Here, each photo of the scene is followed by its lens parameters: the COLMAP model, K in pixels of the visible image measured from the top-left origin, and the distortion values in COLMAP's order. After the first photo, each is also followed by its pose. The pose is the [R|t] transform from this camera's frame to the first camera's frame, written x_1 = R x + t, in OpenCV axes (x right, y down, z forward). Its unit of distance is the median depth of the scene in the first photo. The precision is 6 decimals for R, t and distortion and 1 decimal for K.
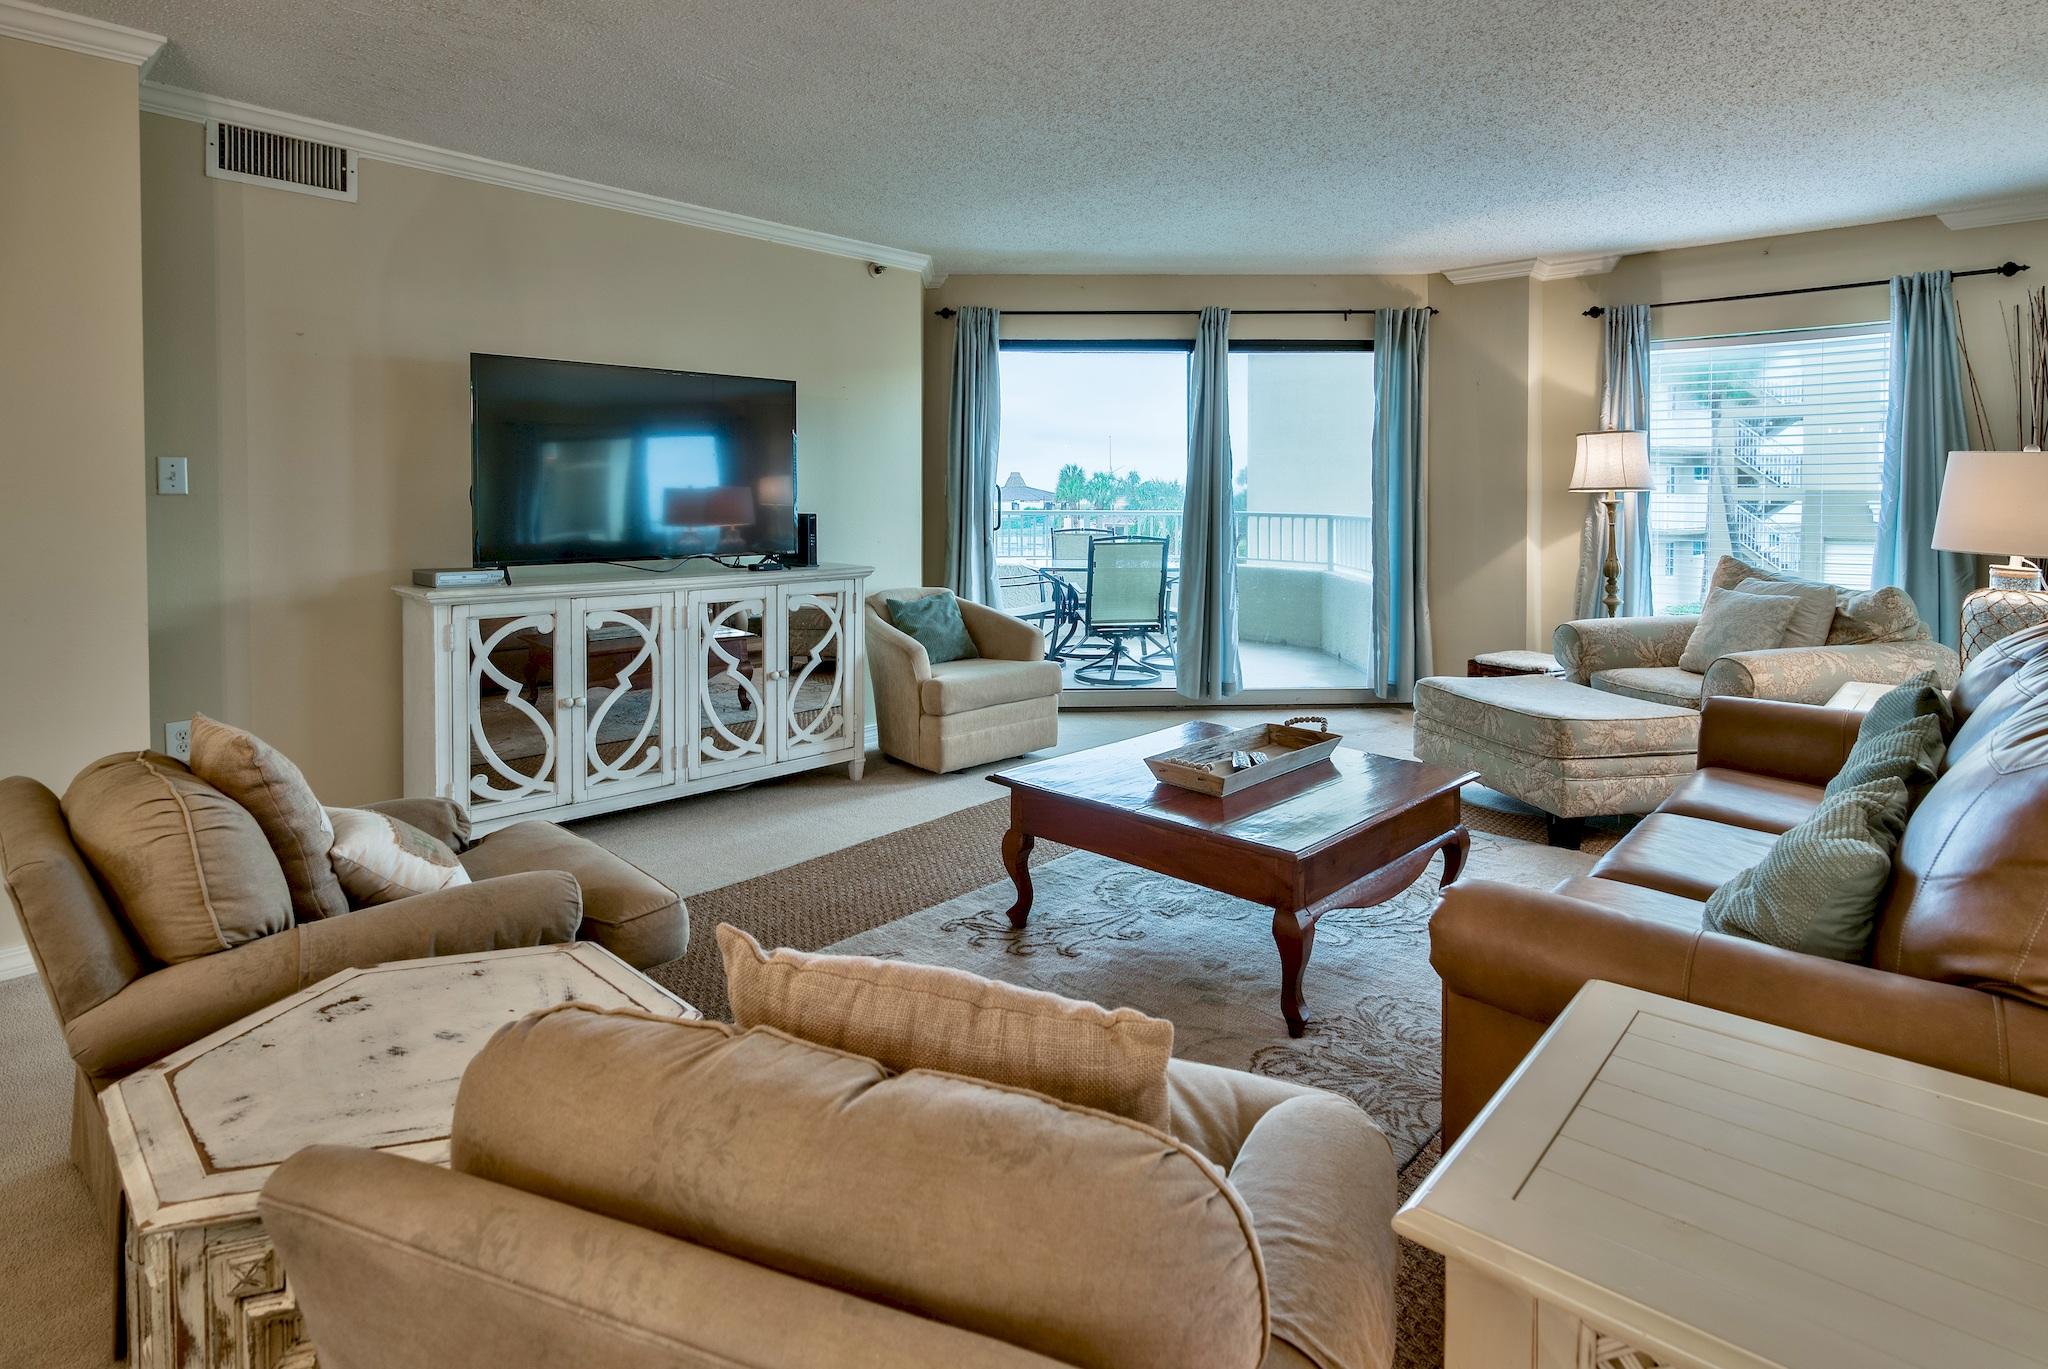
lens RADIAL K [[1056.8, 0, 1009.3], [0, 1056.8, 528.8], [0, 0, 1]] dist [-0.007379, 0.000689]
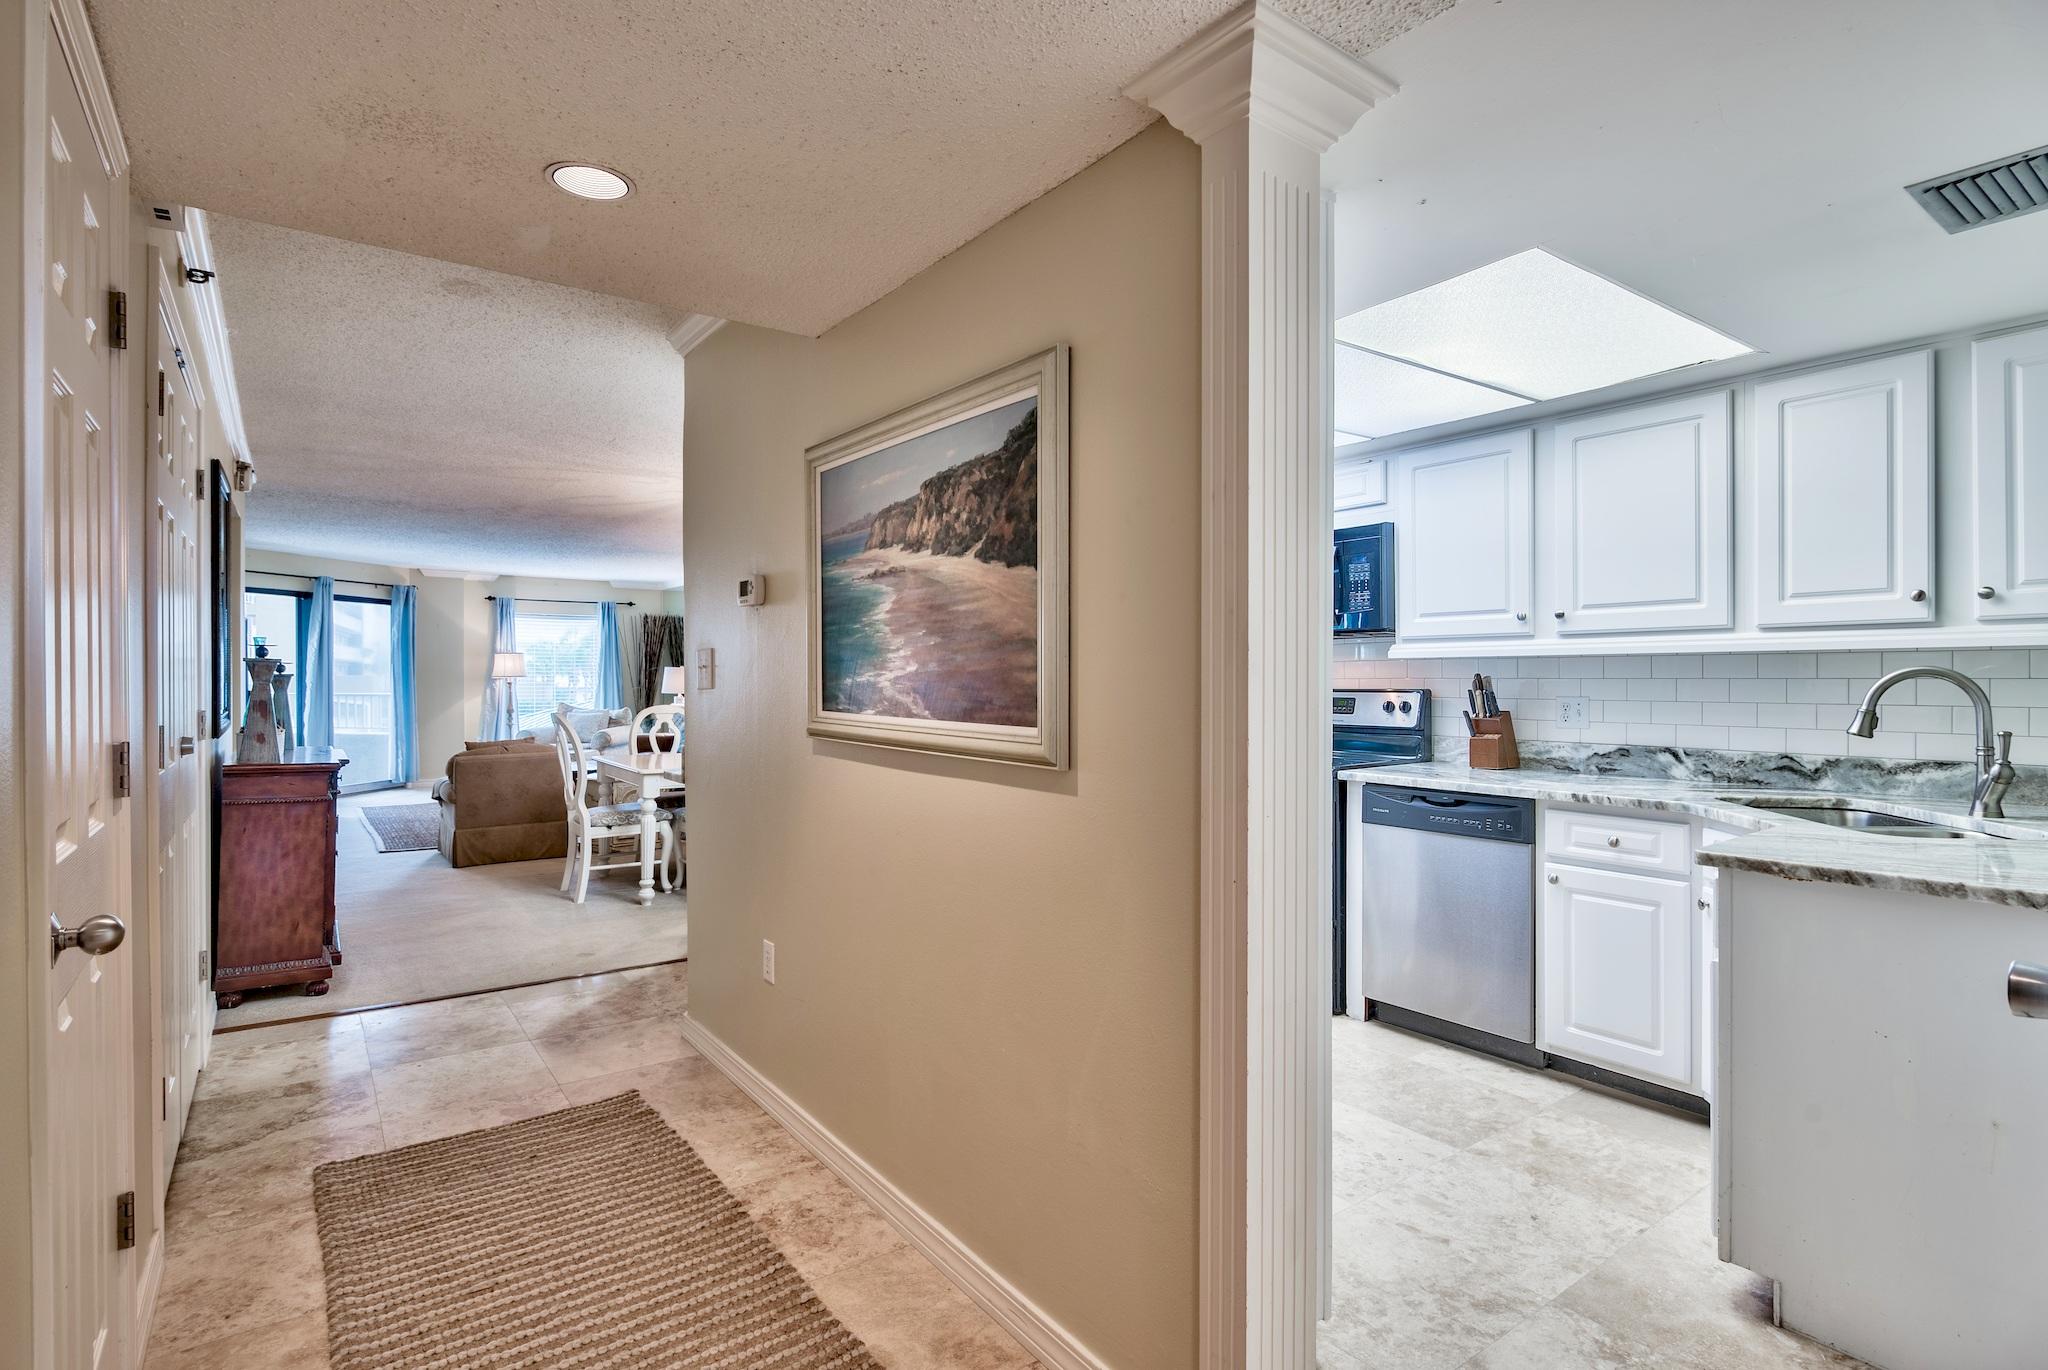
lens RADIAL K [[1056.8, 0, 1012.8], [0, 1056.8, 688.5], [0, 0, 1]] dist [-0.007379, 0.000689]
pose [[0.218809, -0.010416, 0.975712, -1.410817], [0.033995, 0.999417, 0.003046, 0.018523], [-0.975175, 0.032503, 0.219036, -0.581134]]
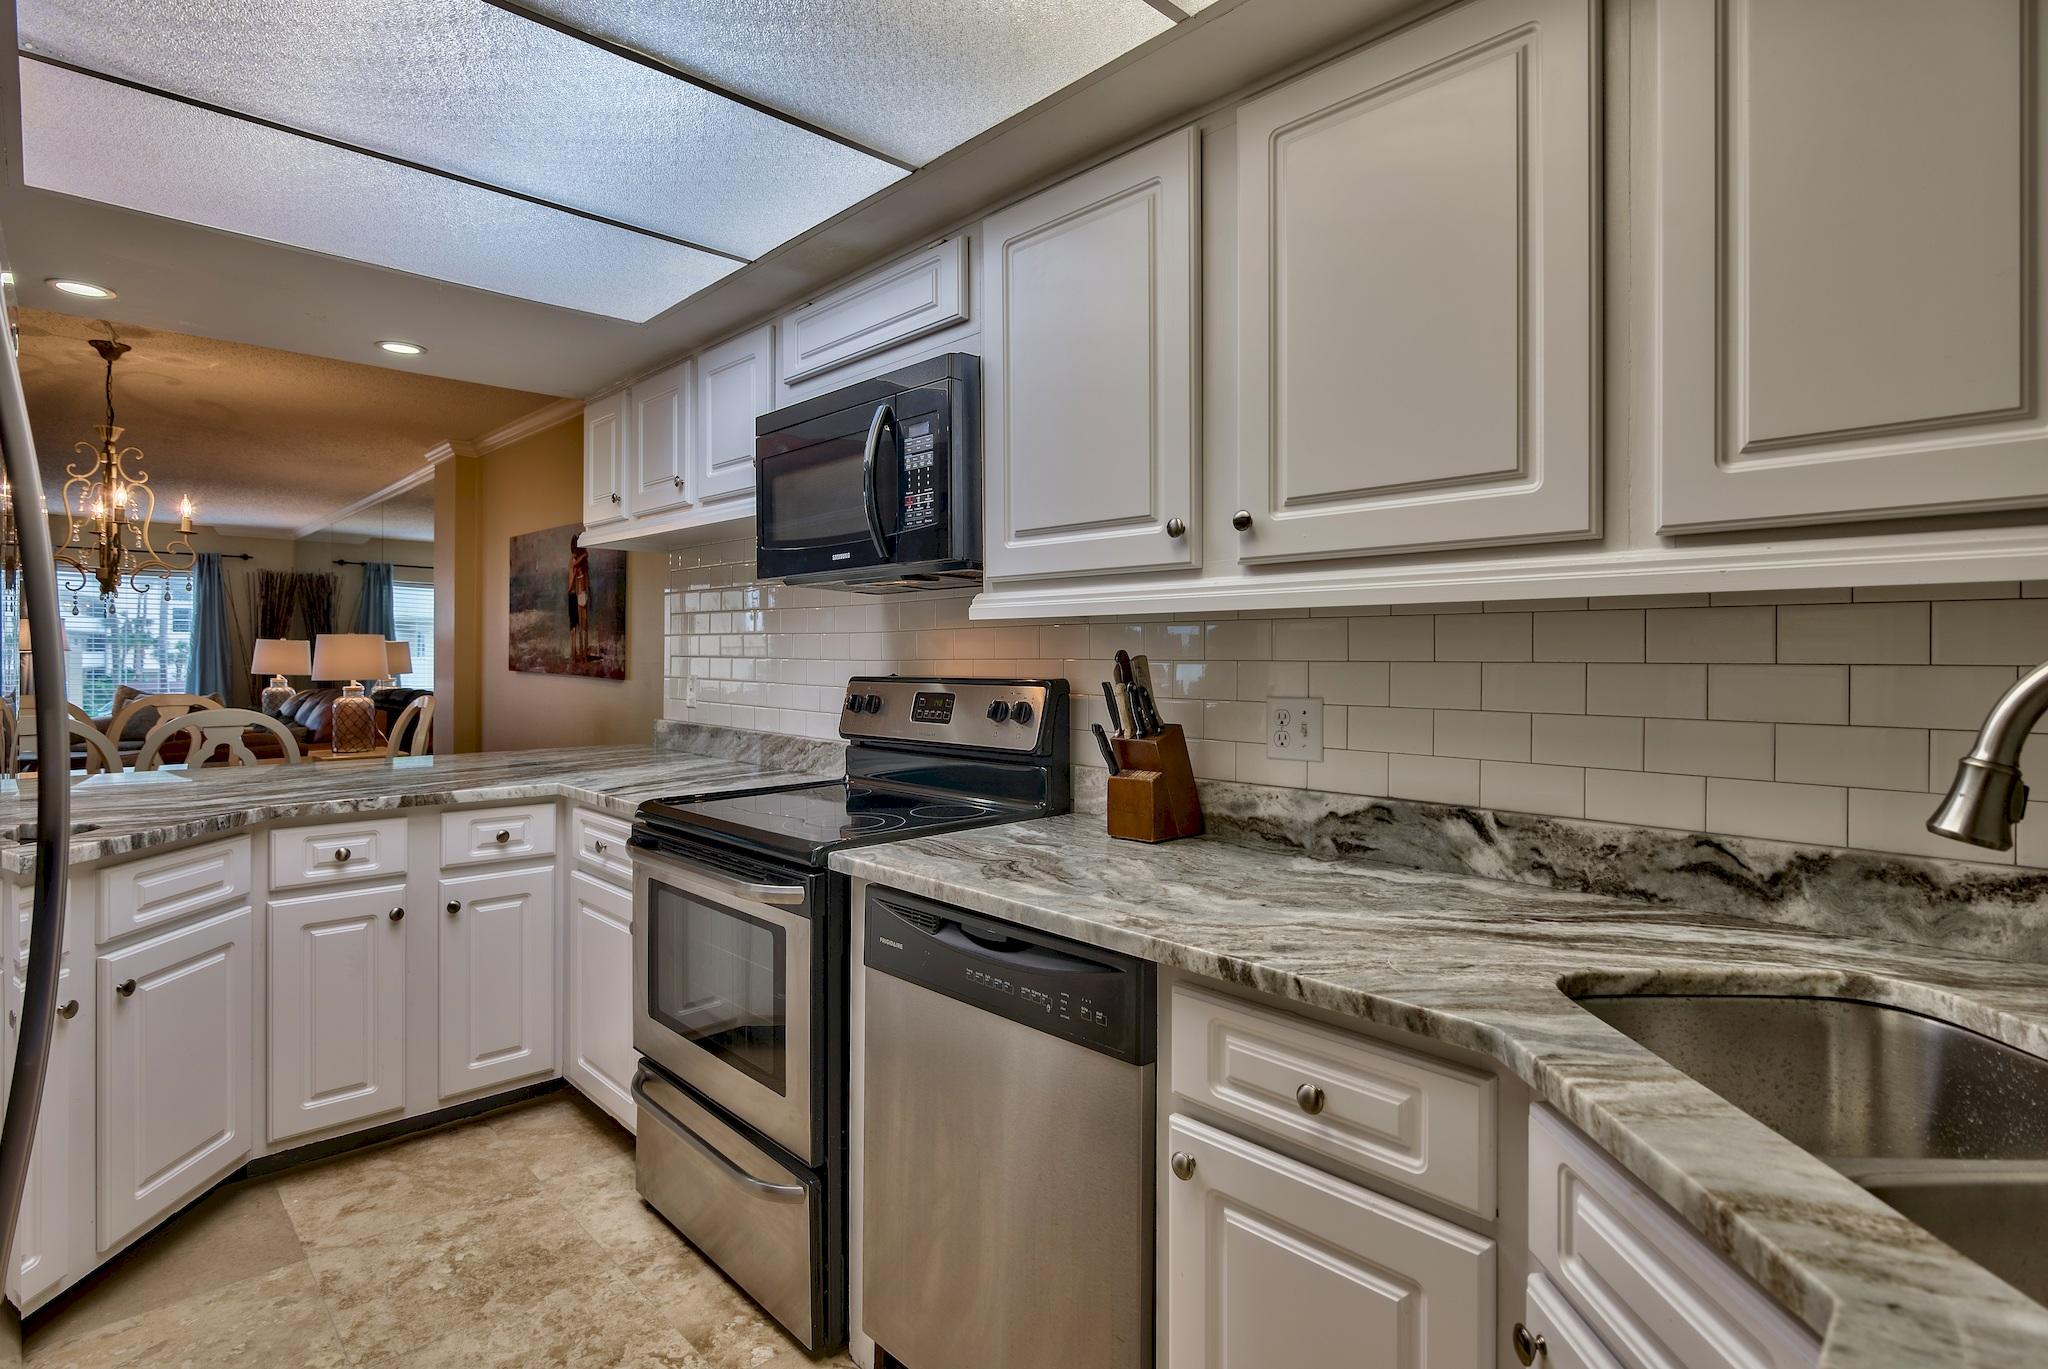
lens RADIAL K [[1056.8, 0, 1055.2], [0, 1056.8, 668.2], [0, 0, 1]] dist [-0.007379, 0.000689]
pose [[0.068291, -0.011385, 0.997601, -0.987149], [0.030215, 0.999500, 0.009338, 0.023626], [-0.997208, 0.029505, 0.068600, -0.741065]]
